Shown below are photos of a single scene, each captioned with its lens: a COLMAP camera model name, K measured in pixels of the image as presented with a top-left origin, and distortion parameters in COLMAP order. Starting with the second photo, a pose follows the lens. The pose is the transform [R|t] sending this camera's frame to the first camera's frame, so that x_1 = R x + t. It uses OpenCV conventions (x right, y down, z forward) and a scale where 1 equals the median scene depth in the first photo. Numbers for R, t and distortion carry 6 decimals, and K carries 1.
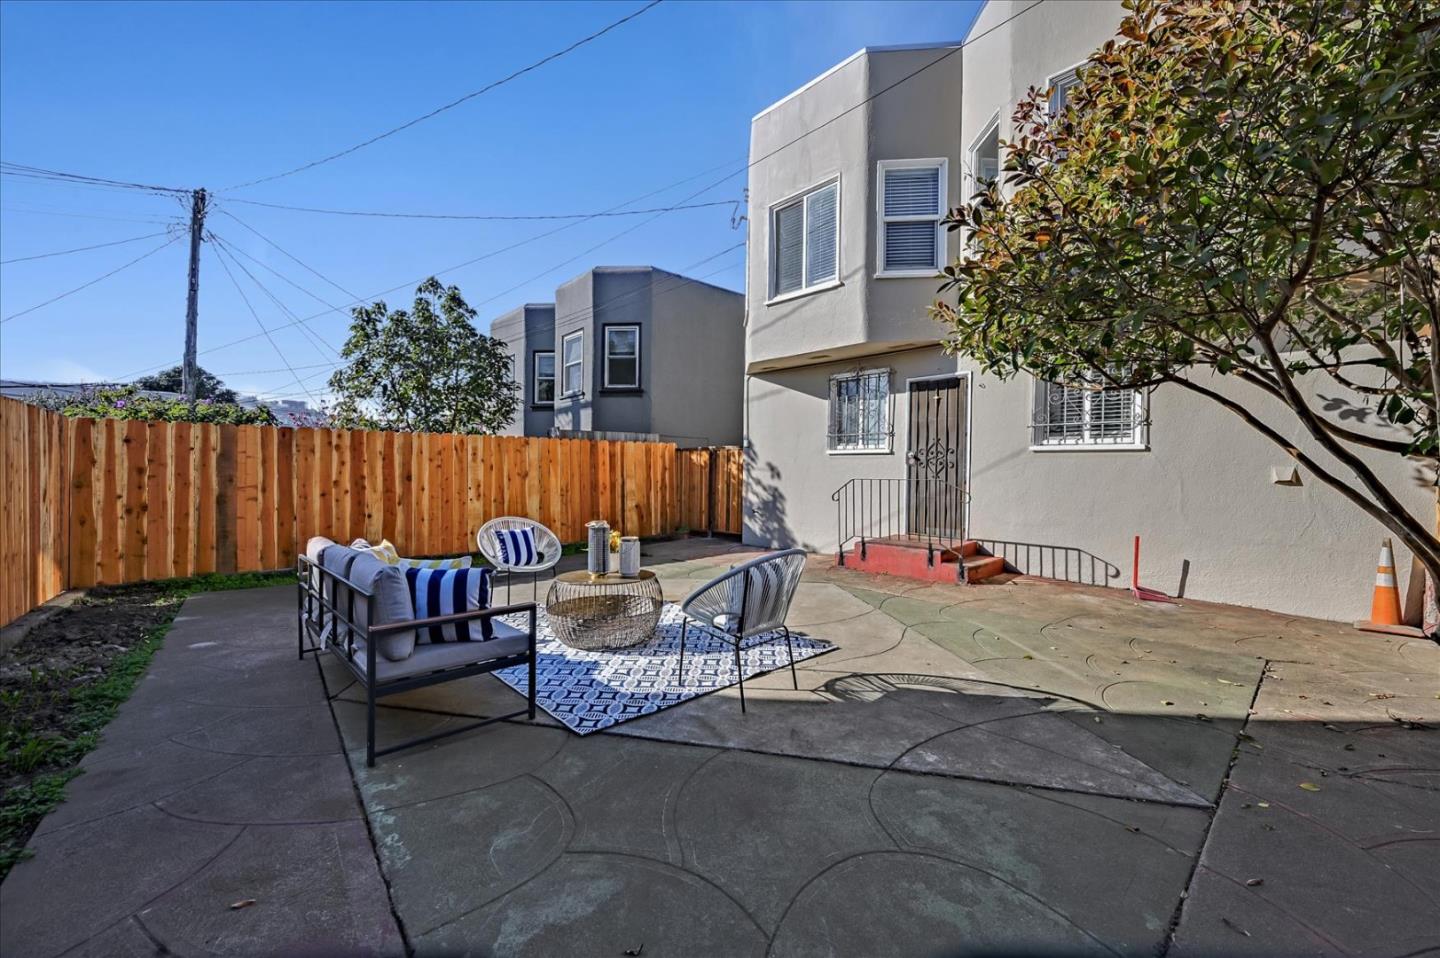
lens RADIAL K [[570.3, 0, 709.9], [0, 570.3, 470.3], [0, 0, 1]] dist [0.001030, -0.000098]
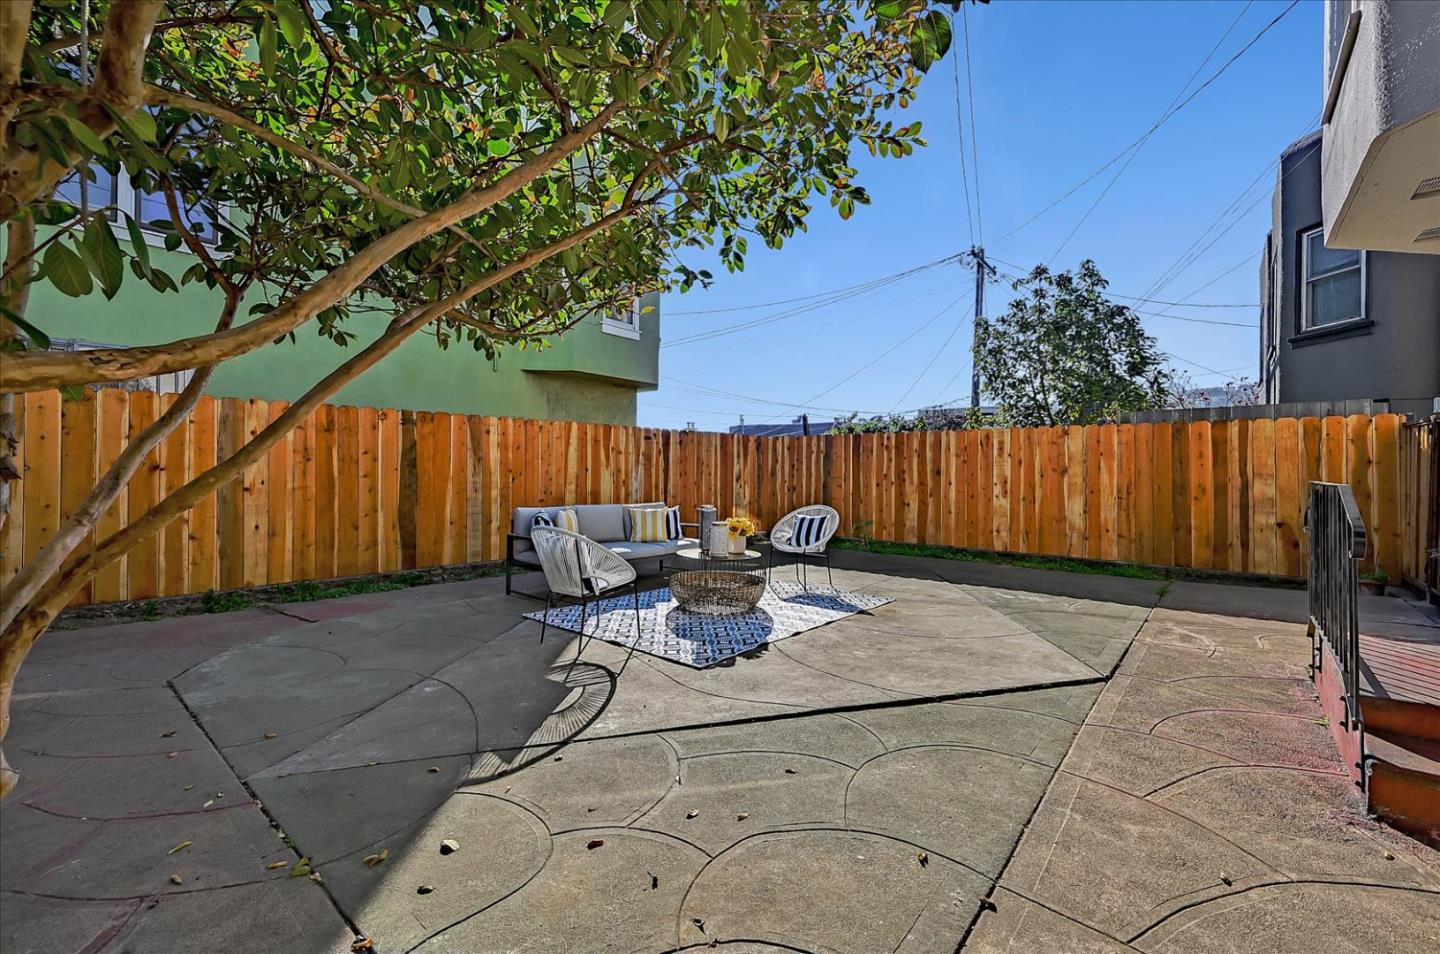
lens RADIAL K [[570.3, 0, 709.9], [0, 570.3, 468.3], [0, 0, 1]] dist [0.001030, -0.000098]
pose [[0.152290, 0.001582, -0.988335, 0.475507], [-0.001146, 0.999998, 0.001424, 0.003824], [0.988335, 0.000915, 0.152291, 0.391481]]
